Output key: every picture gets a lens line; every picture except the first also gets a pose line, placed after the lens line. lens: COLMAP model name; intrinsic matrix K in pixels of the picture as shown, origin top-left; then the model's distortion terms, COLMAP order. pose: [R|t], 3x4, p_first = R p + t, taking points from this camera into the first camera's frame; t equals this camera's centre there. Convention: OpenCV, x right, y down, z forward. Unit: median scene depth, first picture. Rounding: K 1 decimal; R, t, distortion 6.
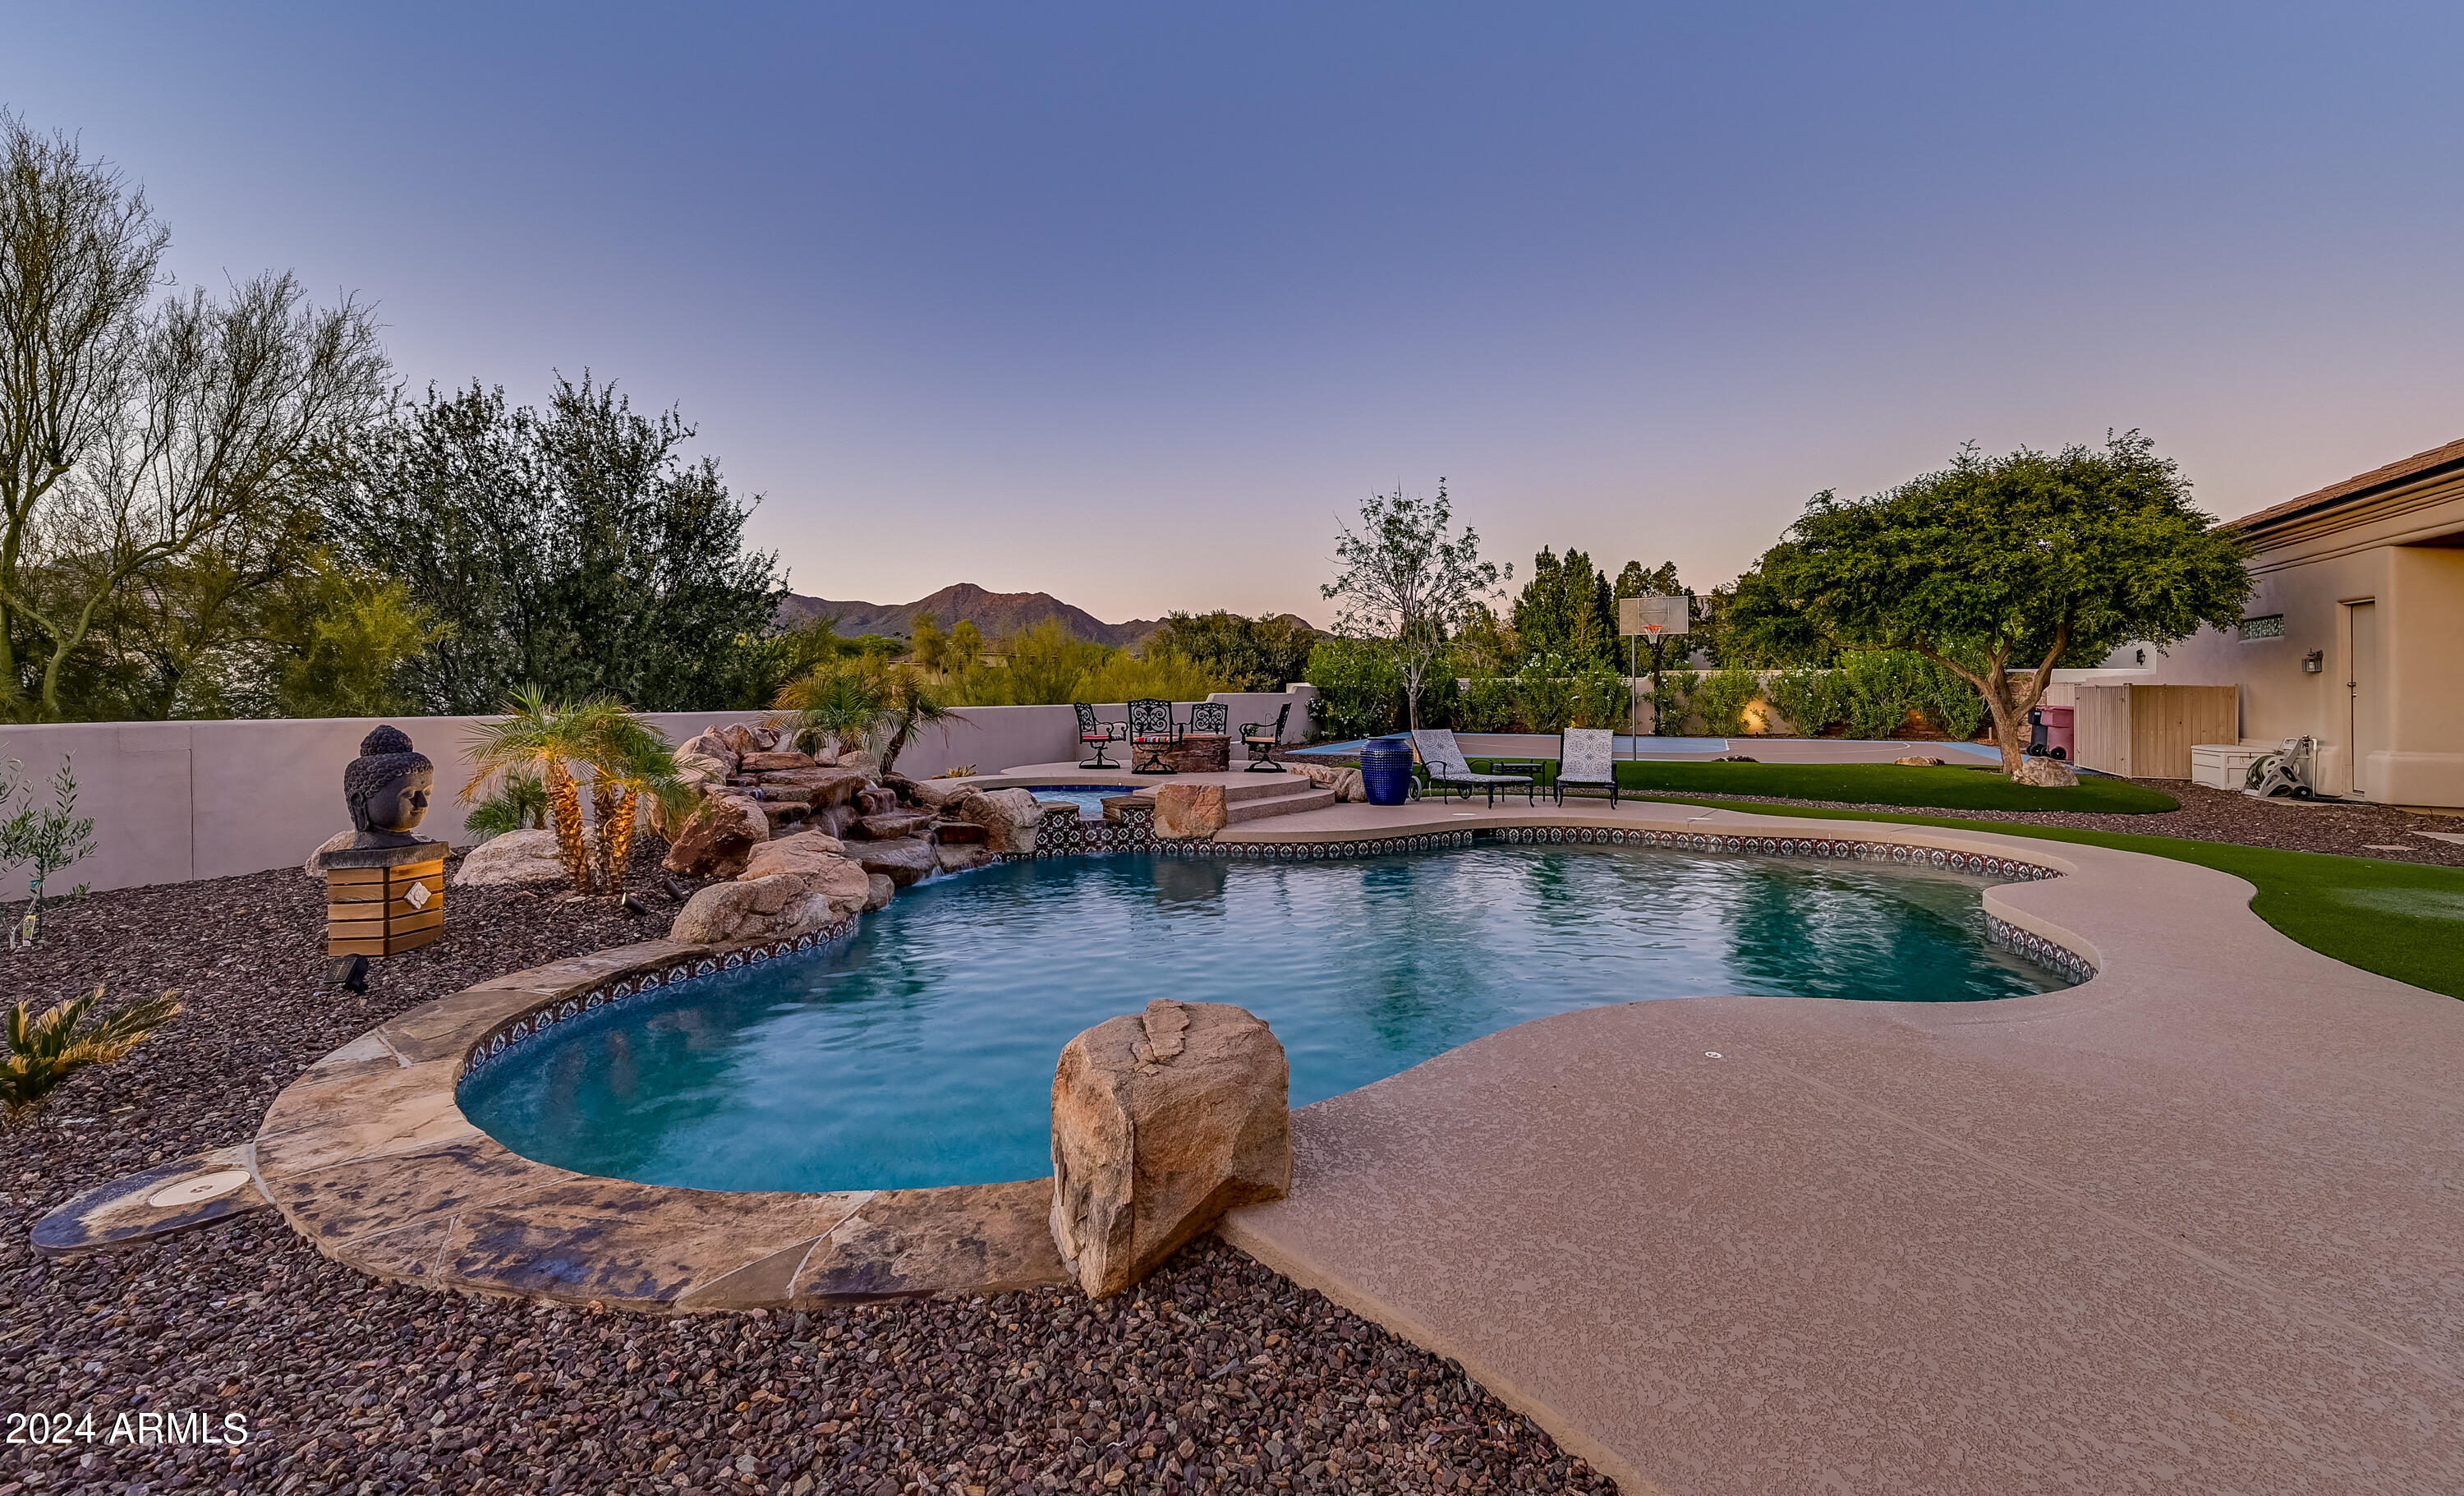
lens RADIAL K [[1037.8, 0, 1218.7], [0, 1037.8, 686.3], [0, 0, 1]] dist [0.008724, 0.000548]
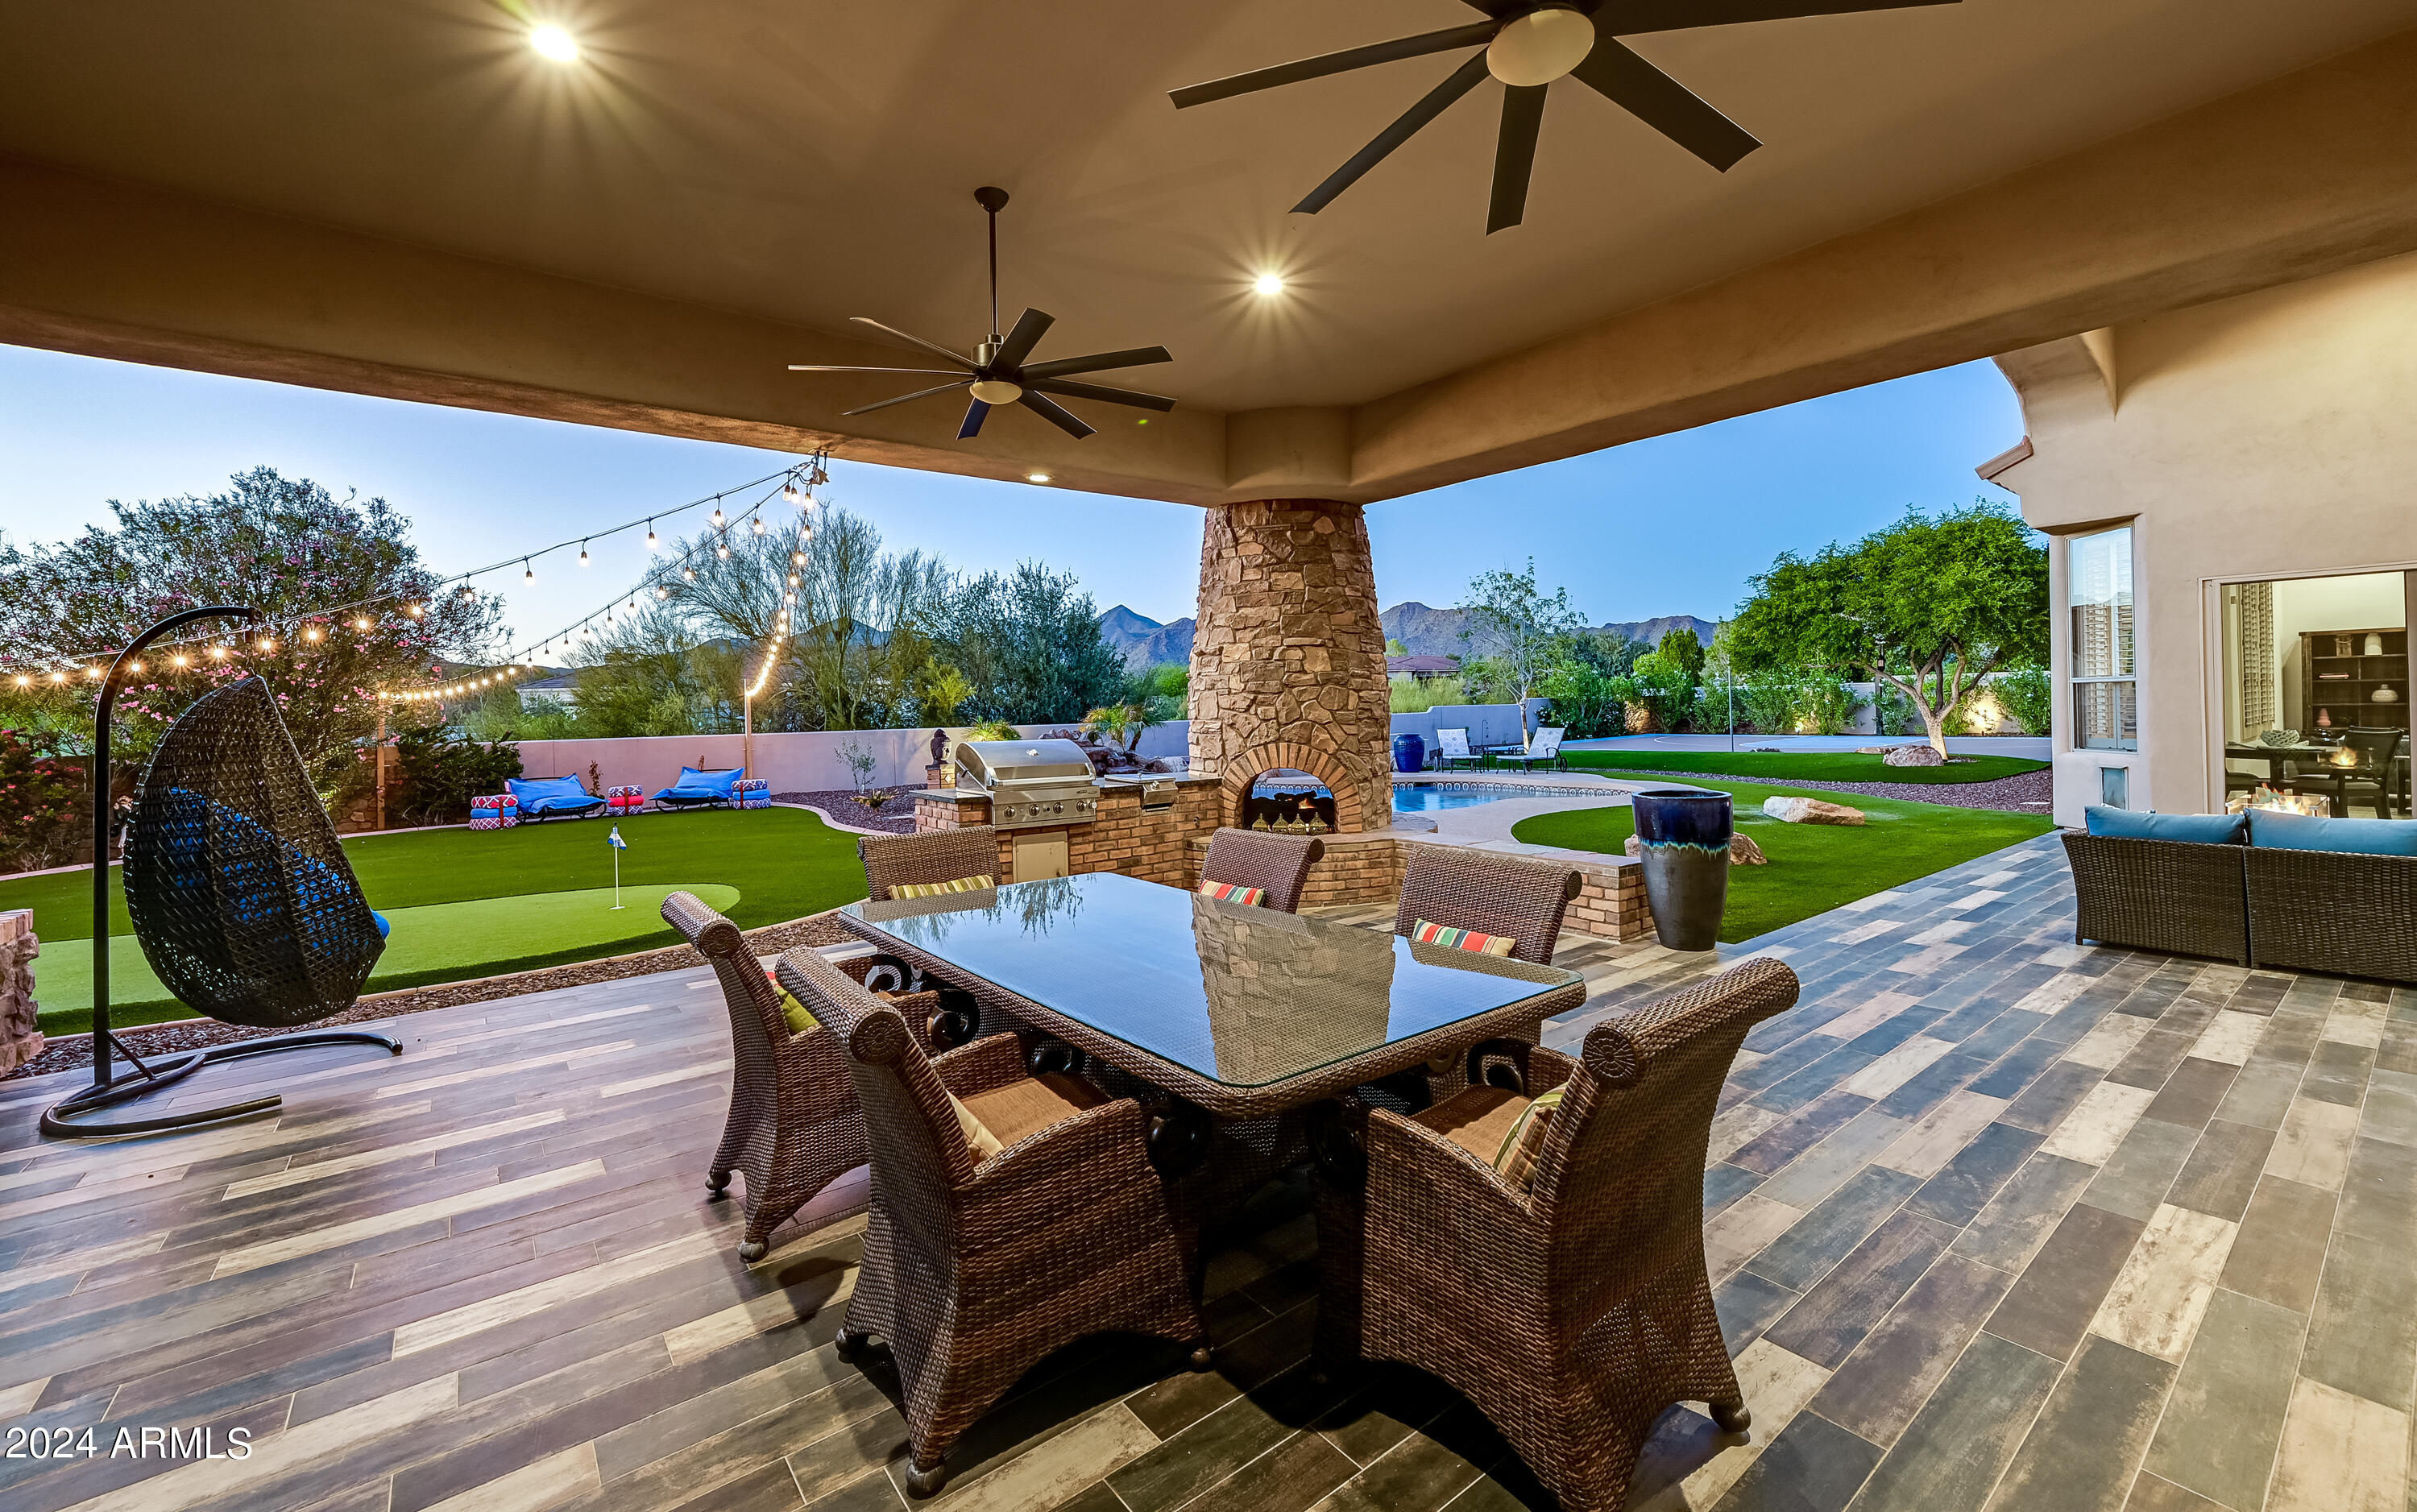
lens RADIAL K [[977.8, 0, 1195.4], [0, 977.8, 704.1], [0, 0, 1]] dist [0.008385, -0.000582]
pose [[0.895249, -0.020855, -0.445078, 0.486661], [0.024056, 0.999709, 0.001545, -0.009700], [0.444917, -0.012090, 0.895490, -0.529555]]
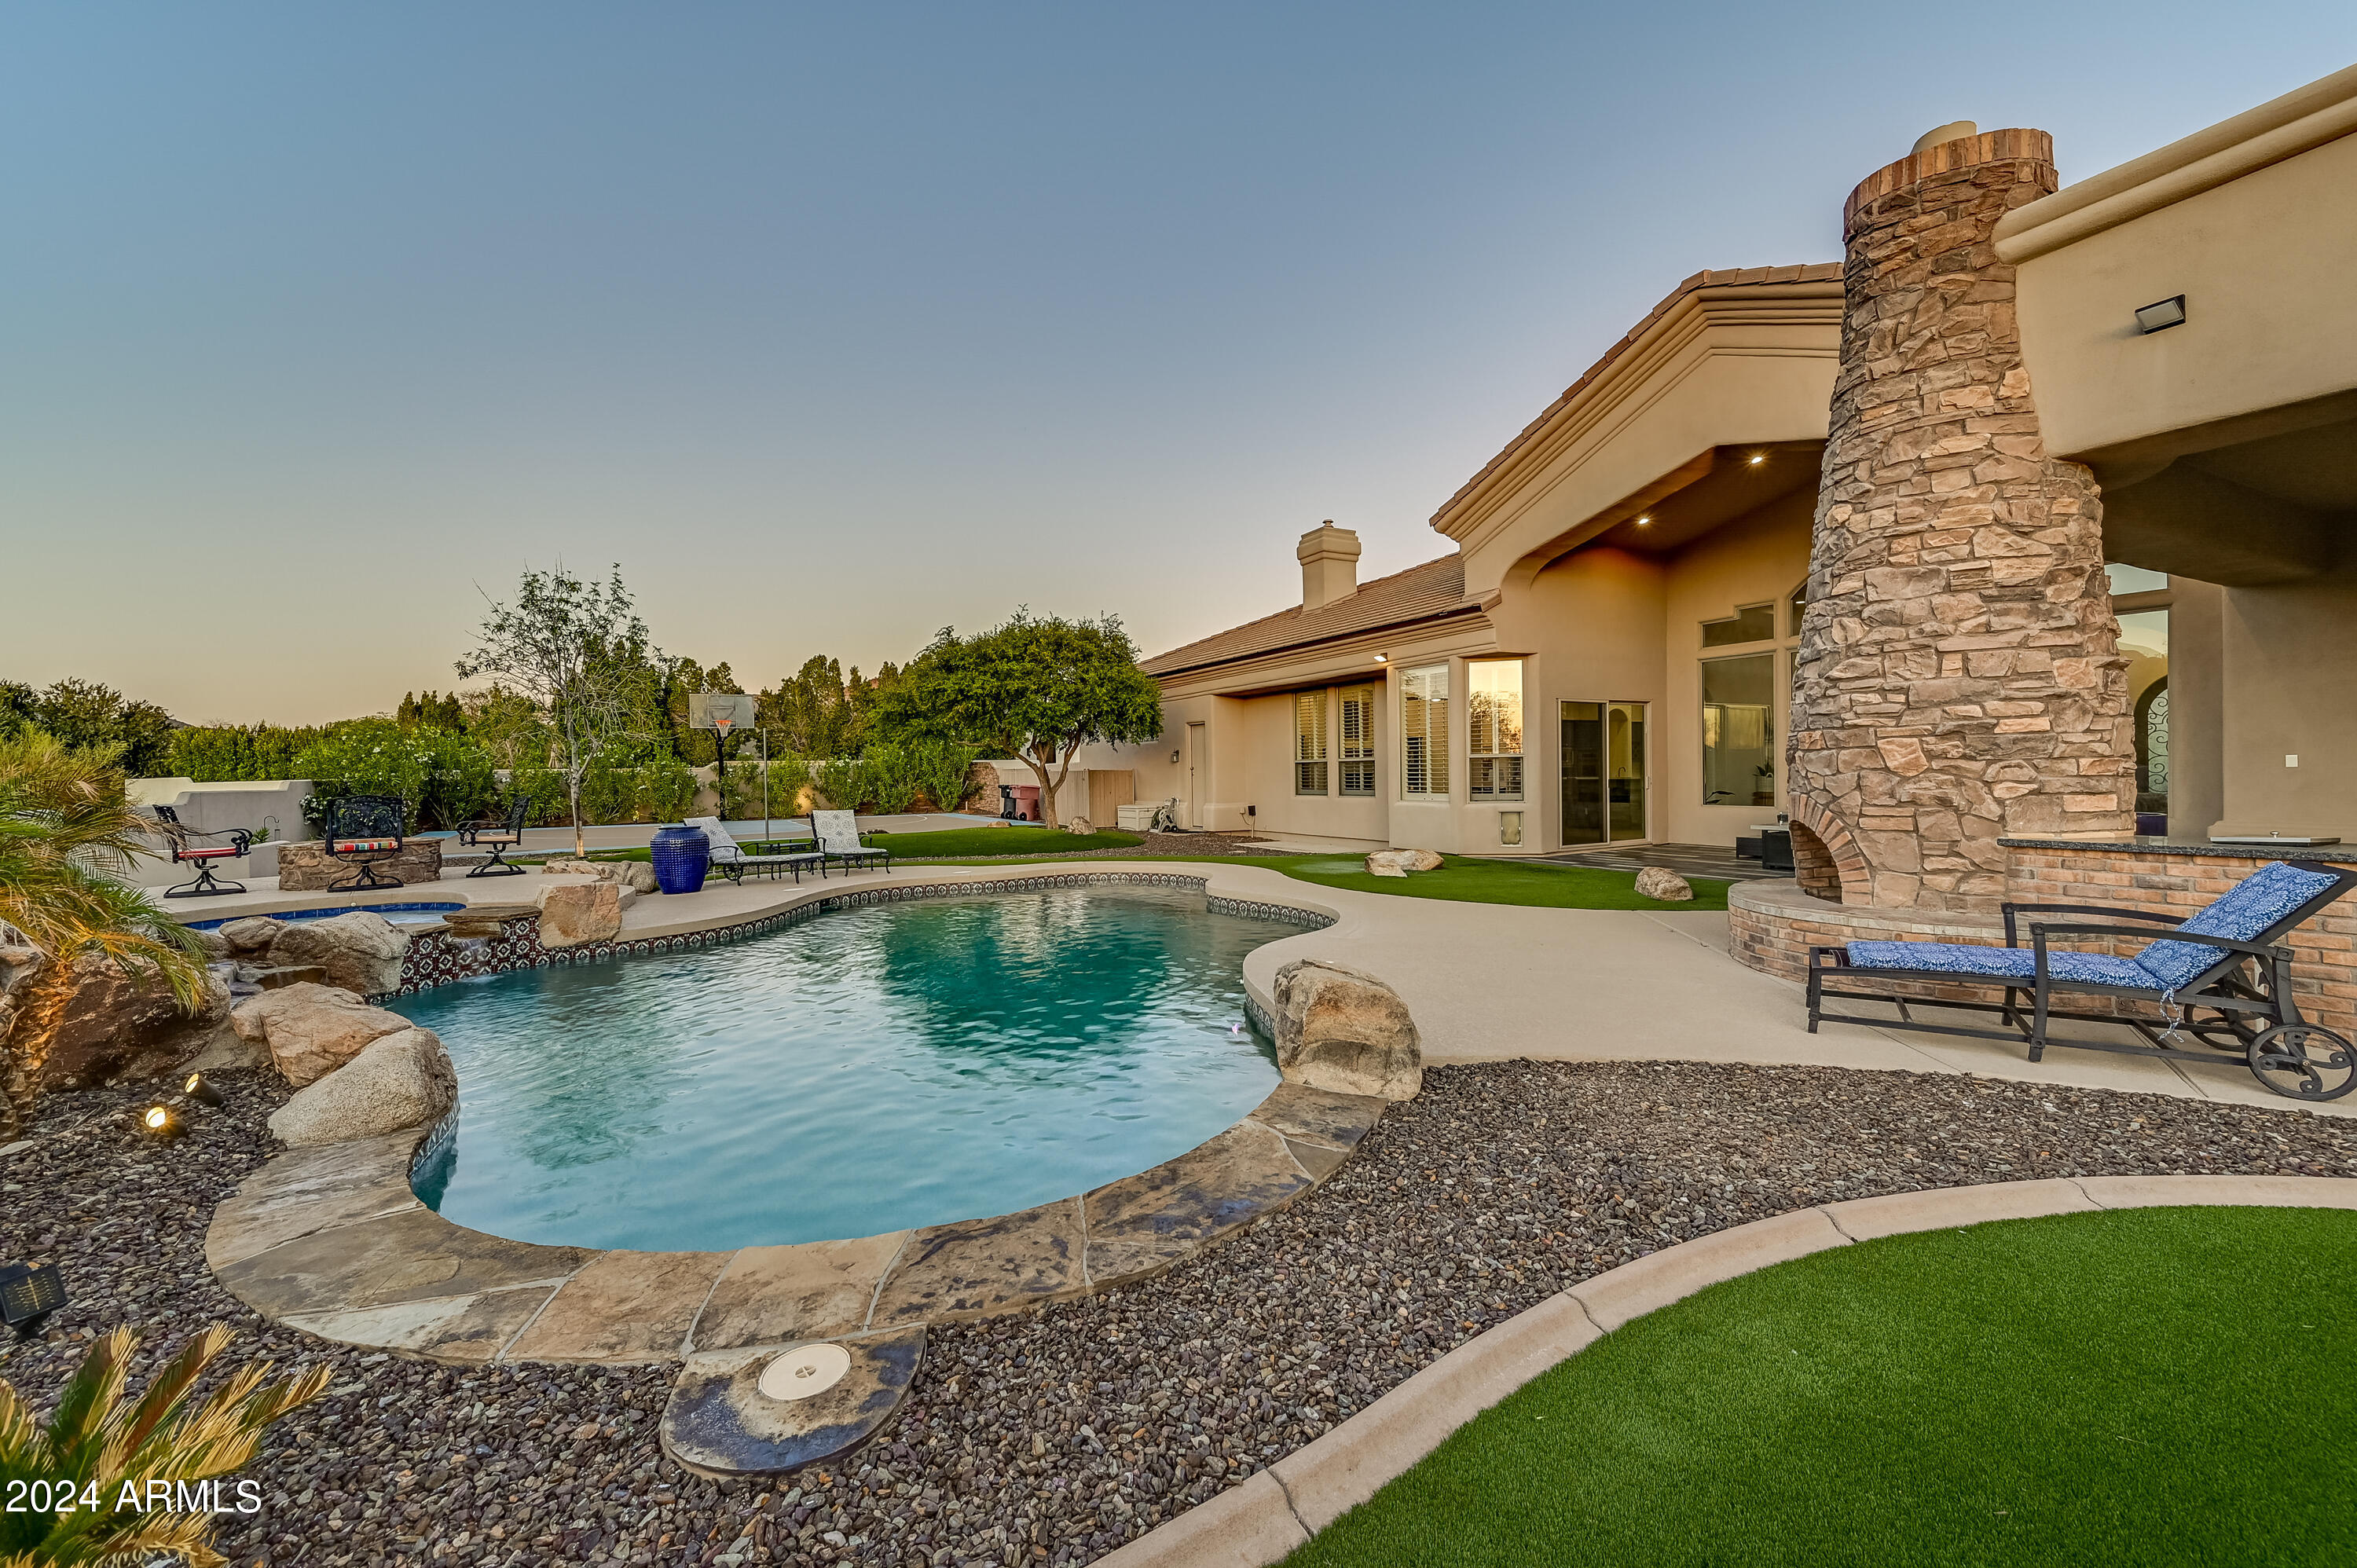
lens RADIAL K [[958.1, 0, 1184.0], [0, 958.1, 775.1], [0, 0, 1]] dist [0.008580, 0.000288]
pose [[0.564736, -0.012132, 0.825182, -0.281729], [0.013021, 0.999898, 0.005790, 0.000112], [-0.825169, 0.007475, 0.564837, 0.057517]]
